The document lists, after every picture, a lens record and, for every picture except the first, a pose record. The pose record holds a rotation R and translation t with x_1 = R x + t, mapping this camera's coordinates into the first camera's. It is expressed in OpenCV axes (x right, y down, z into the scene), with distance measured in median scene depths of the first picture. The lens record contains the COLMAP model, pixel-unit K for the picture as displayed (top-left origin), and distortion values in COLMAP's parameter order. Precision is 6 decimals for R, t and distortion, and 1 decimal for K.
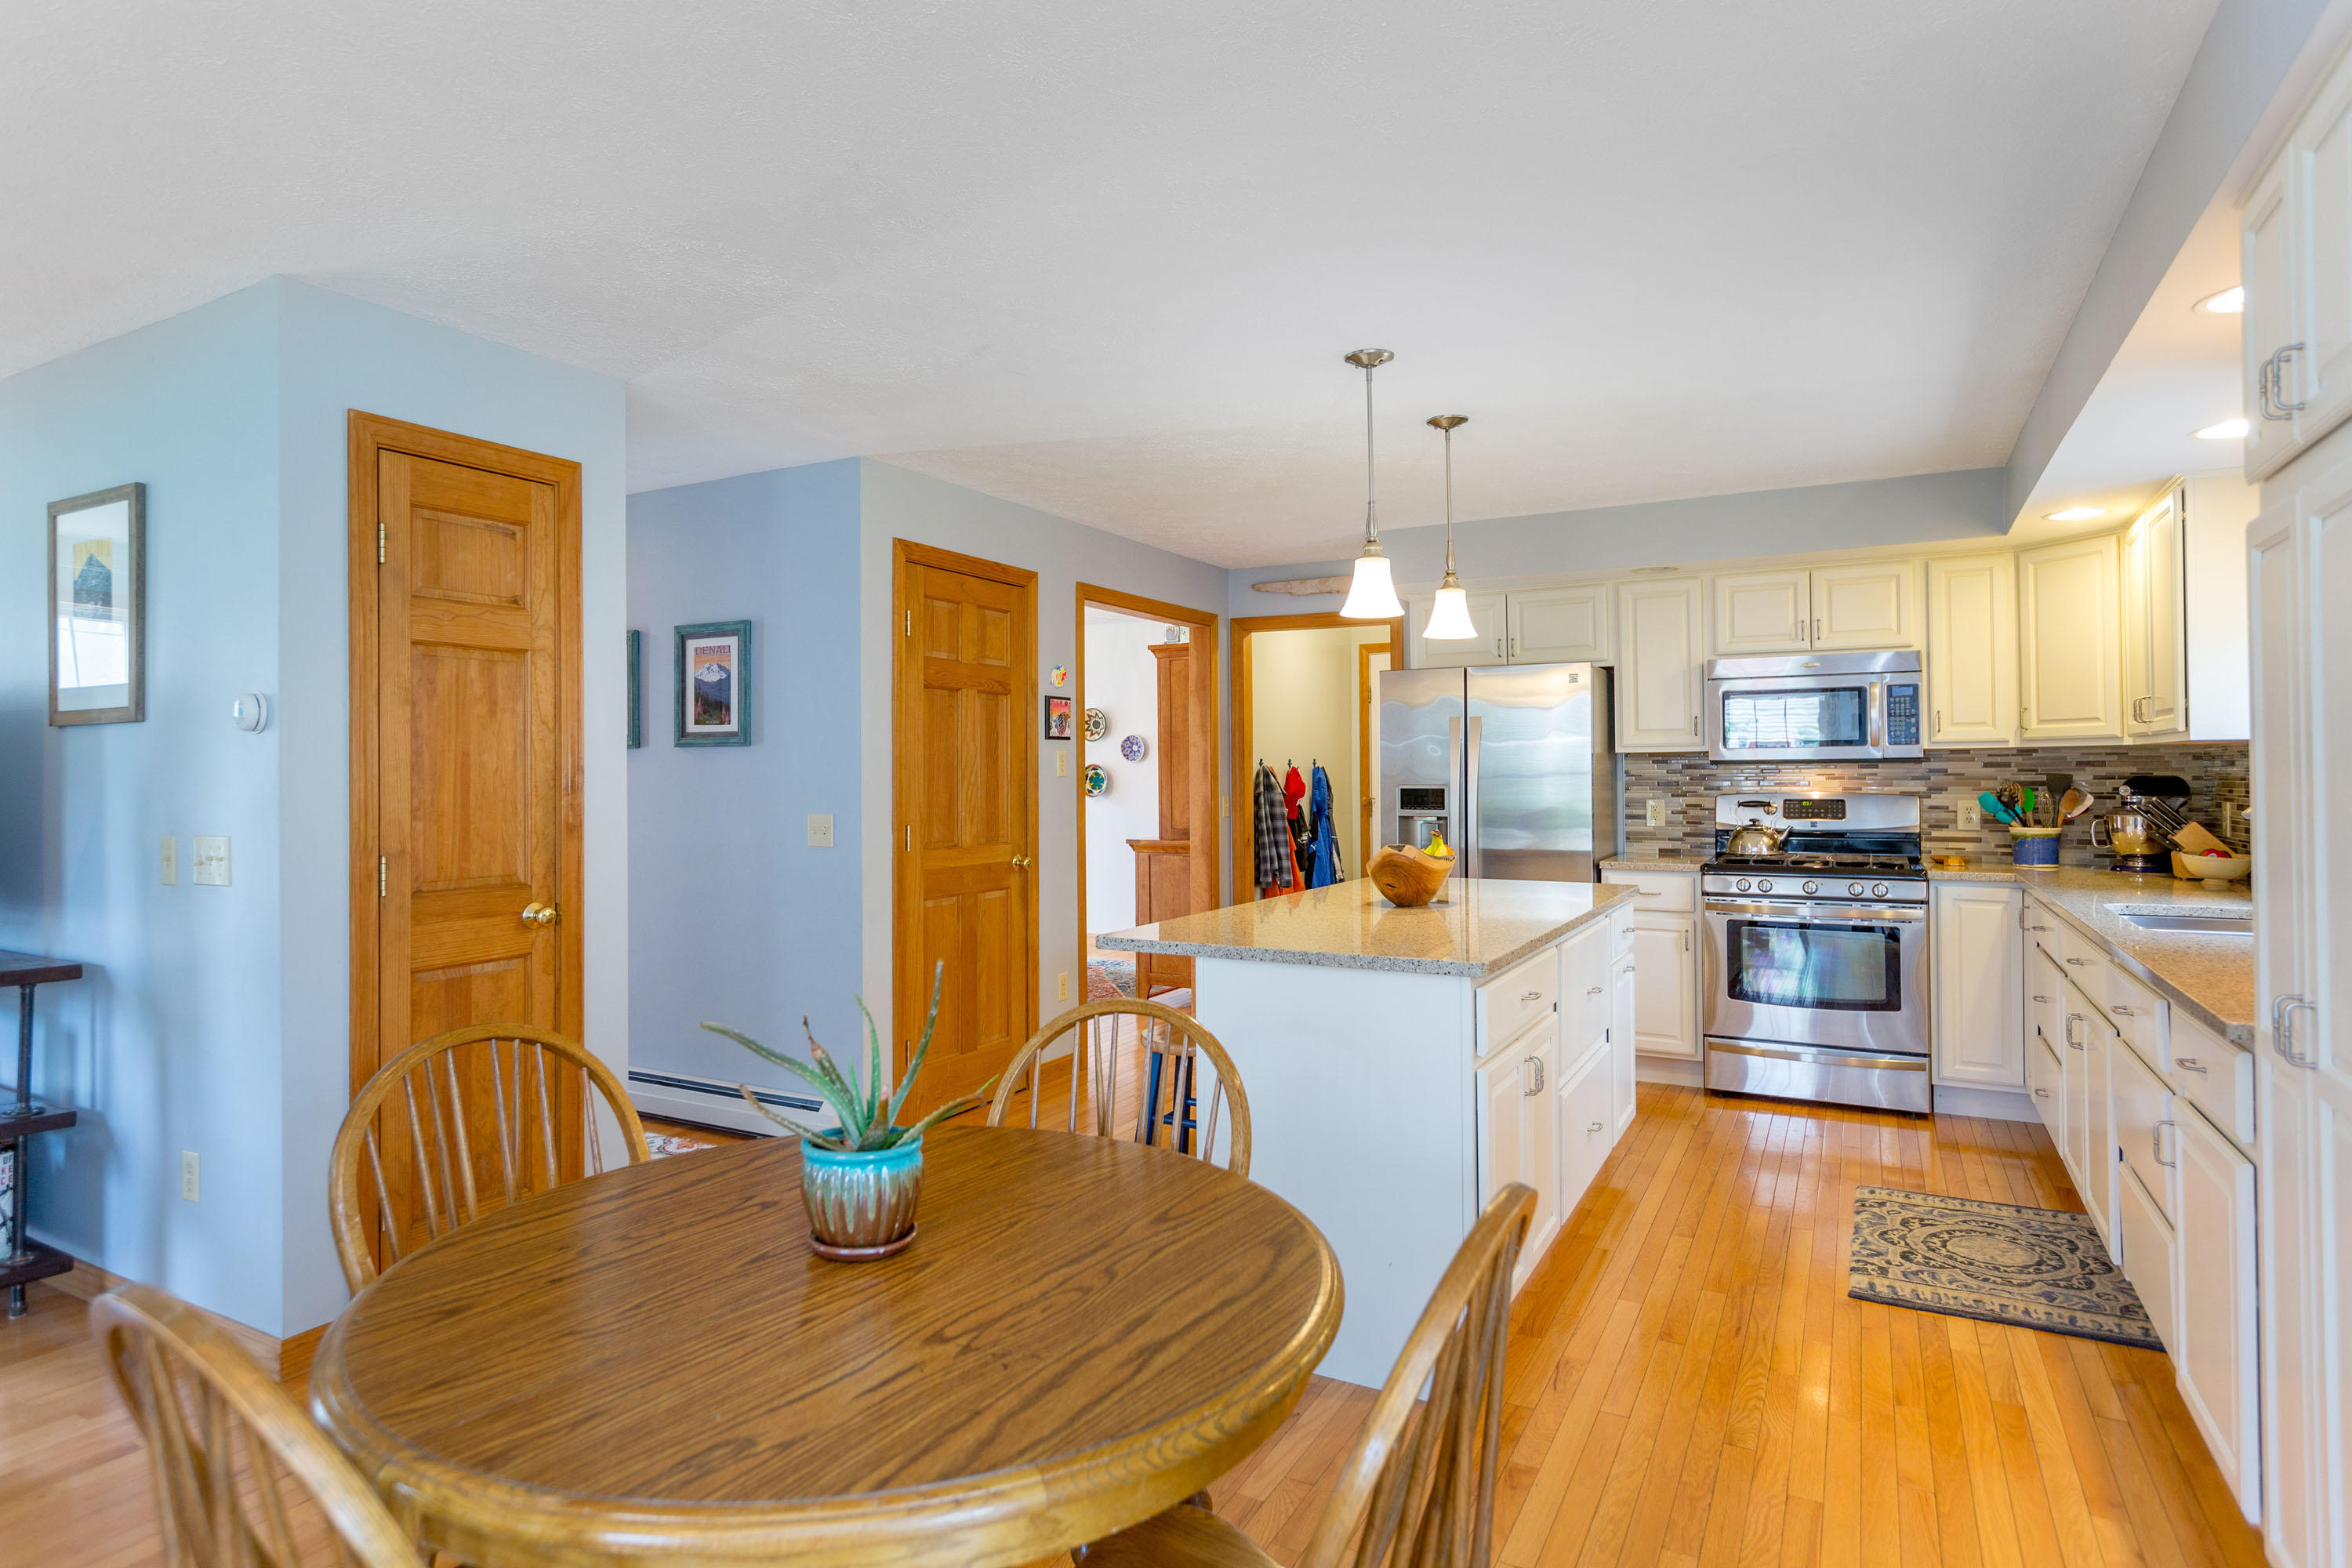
lens RADIAL K [[1281.0, 0, 1125.0], [0, 1281.0, 752.1], [0, 0, 1]] dist [0.003183, -0.000294]
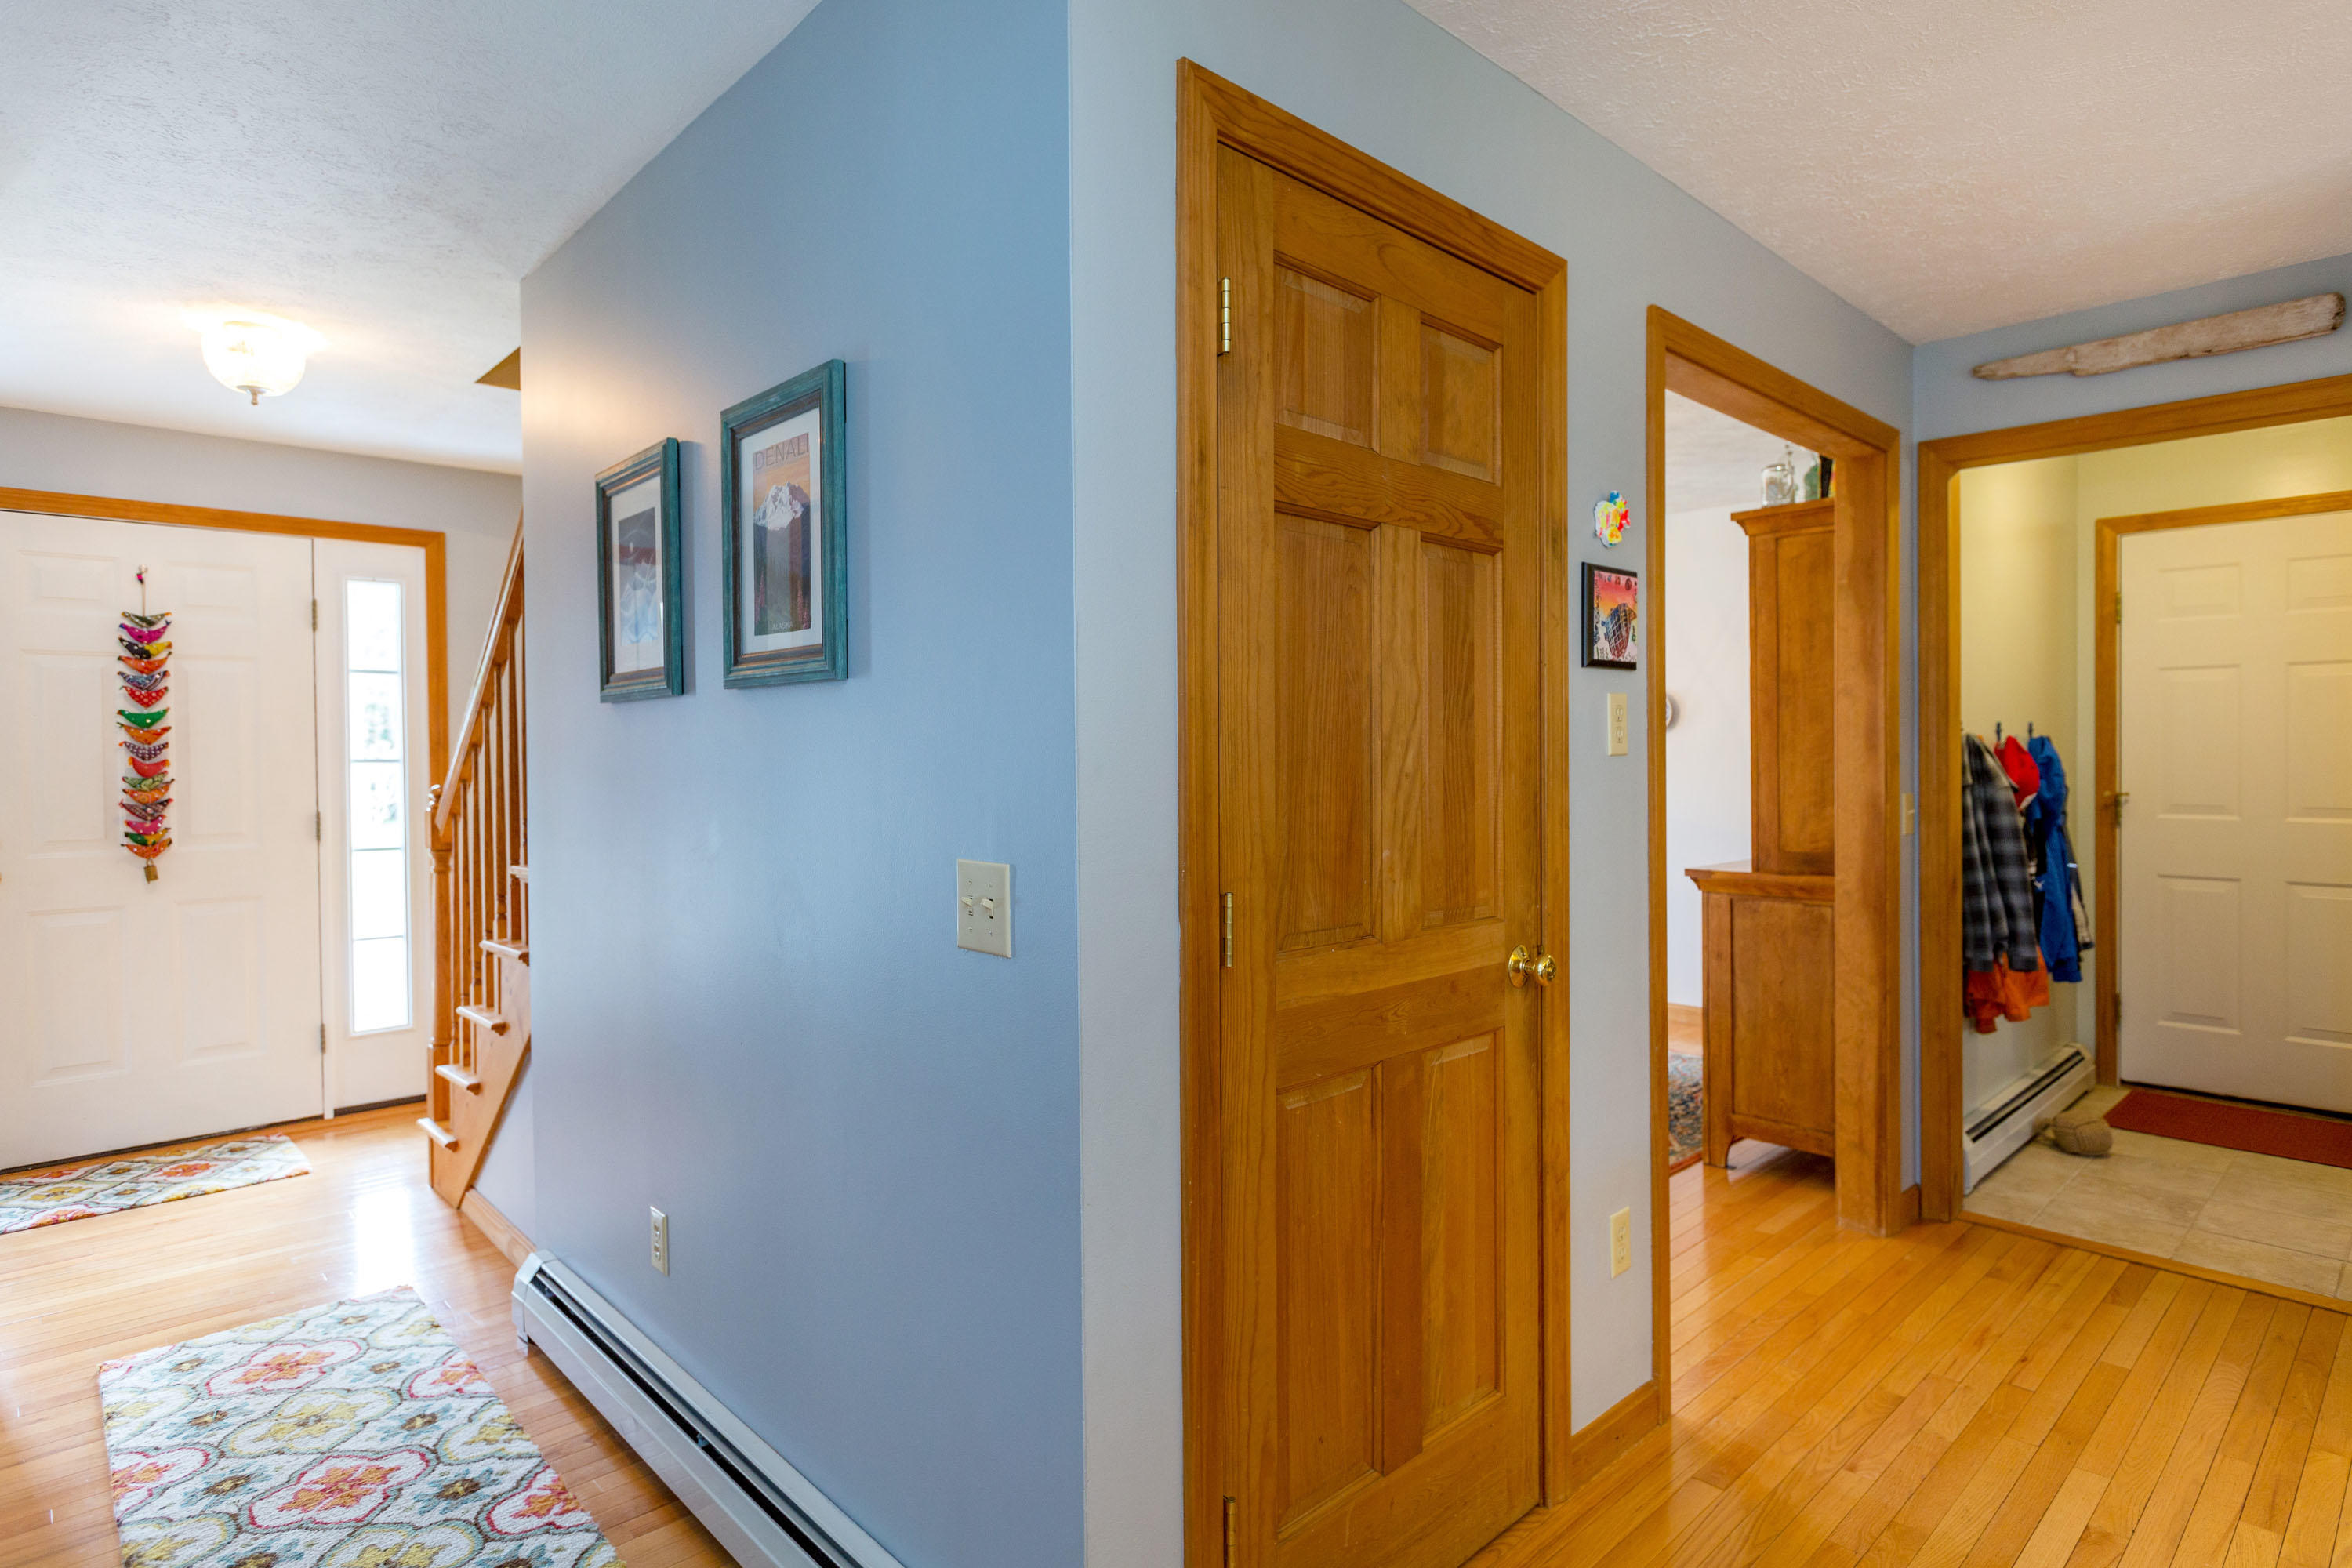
lens RADIAL K [[1249.8, 0, 1190.1], [0, 1249.8, 768.1], [0, 0, 1]] dist [0.000071, -0.001111]
pose [[0.959650, 0.001606, -0.281194, -0.074561], [0.006661, 0.999573, 0.028443, 0.011411], [0.281120, -0.029168, 0.959229, 0.604042]]
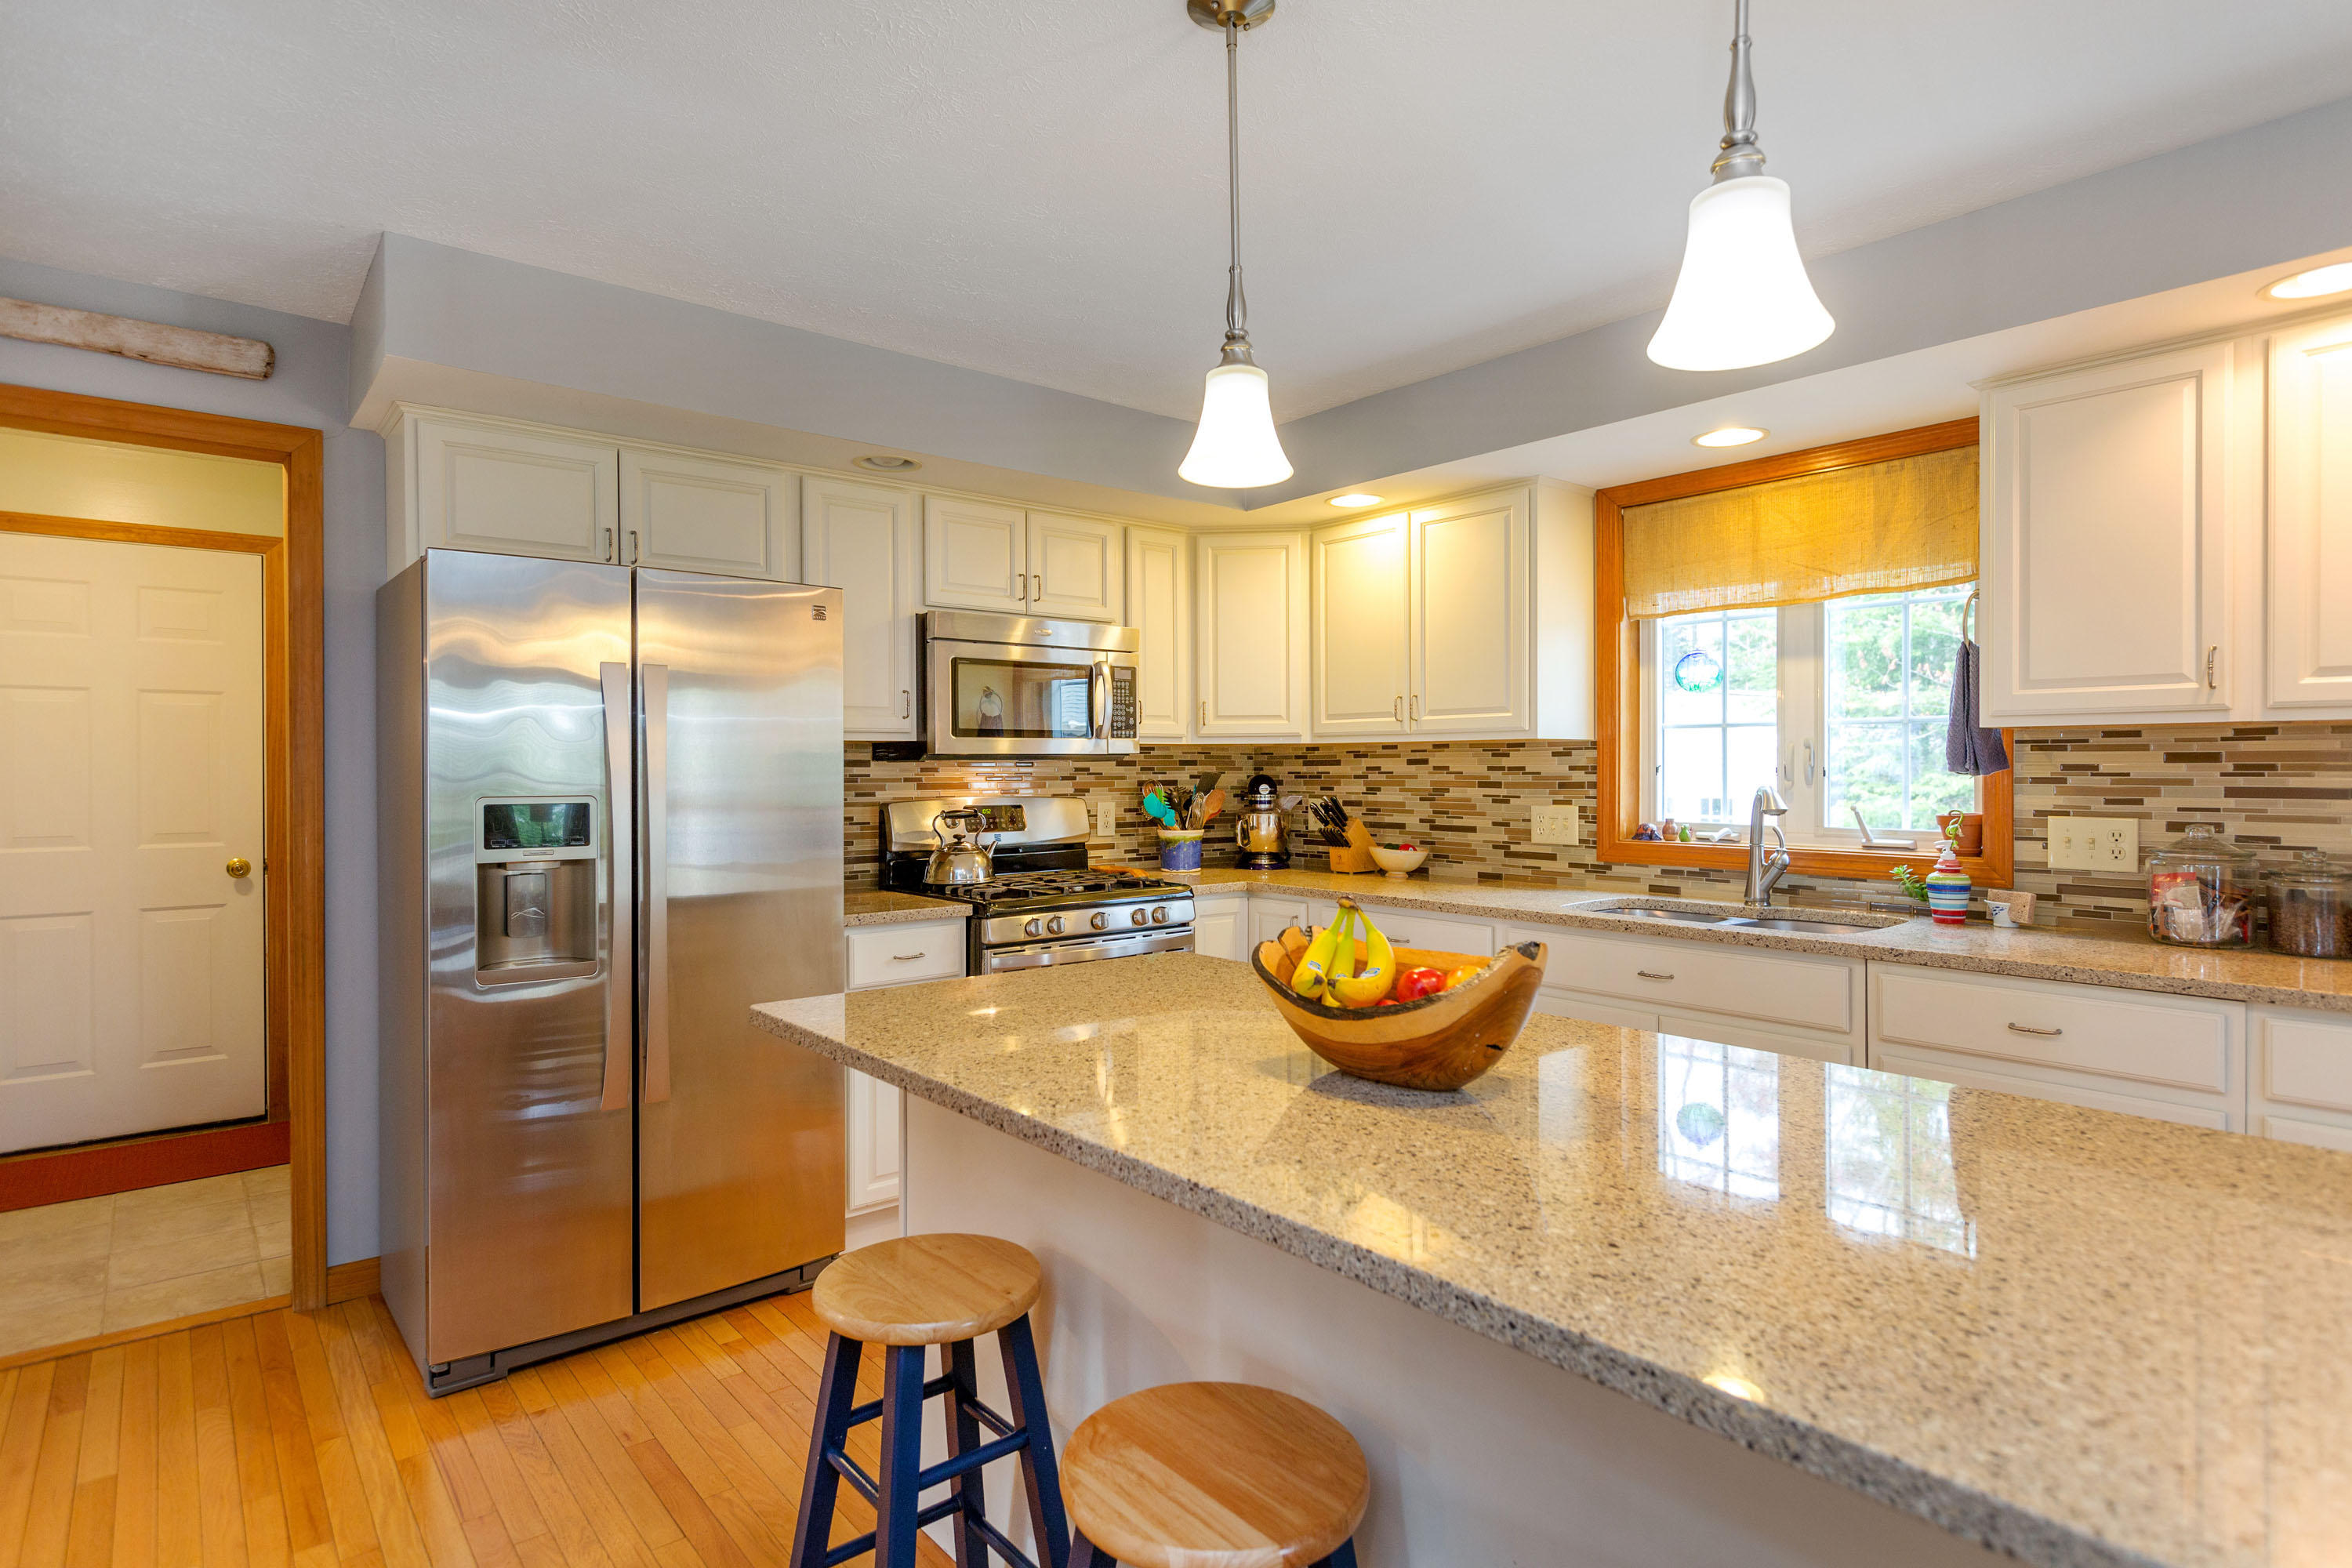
lens RADIAL K [[1219.2, 0, 1169.9], [0, 1219.2, 773.1], [0, 0, 1]] dist [0.001926, -0.000191]
pose [[0.343479, -0.000580, 0.939160, -0.133907], [-0.013425, 0.999895, 0.005527, 0.012115], [-0.939065, -0.014506, 0.343435, 0.686909]]
